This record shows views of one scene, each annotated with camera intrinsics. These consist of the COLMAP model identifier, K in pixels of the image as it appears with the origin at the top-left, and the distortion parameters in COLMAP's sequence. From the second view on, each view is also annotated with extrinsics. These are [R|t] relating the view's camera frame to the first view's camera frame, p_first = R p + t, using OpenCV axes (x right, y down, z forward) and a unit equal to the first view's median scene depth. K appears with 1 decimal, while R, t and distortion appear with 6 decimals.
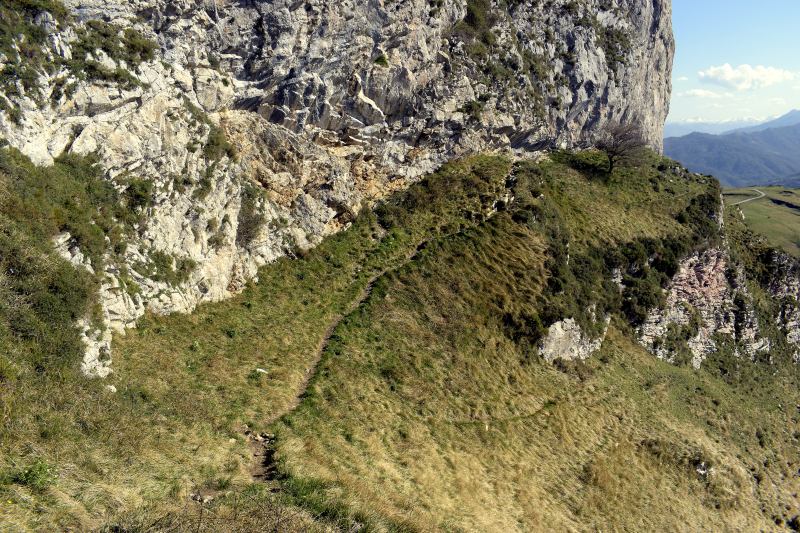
lens RADIAL K [[611.2, 0, 401.7], [0, 611.2, 264.6], [0, 0, 1]] dist [-0.100499, 0.018225]
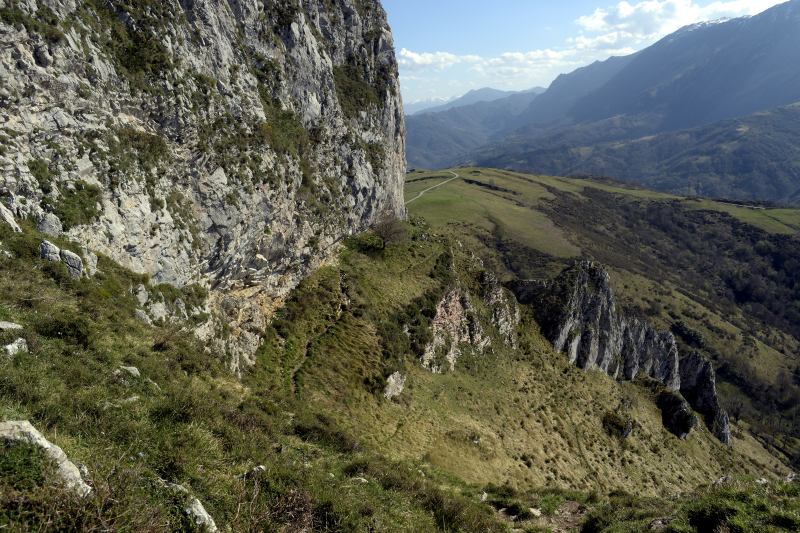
lens RADIAL K [[611.2, 0, 384.1], [0, 611.2, 262.8], [0, 0, 1]] dist [-0.100499, 0.018225]
pose [[0.905286, -0.123085, 0.406581, -0.346272], [0.116240, 0.992350, 0.041597, -0.243122], [-0.408590, 0.009604, 0.912667, -0.466874]]
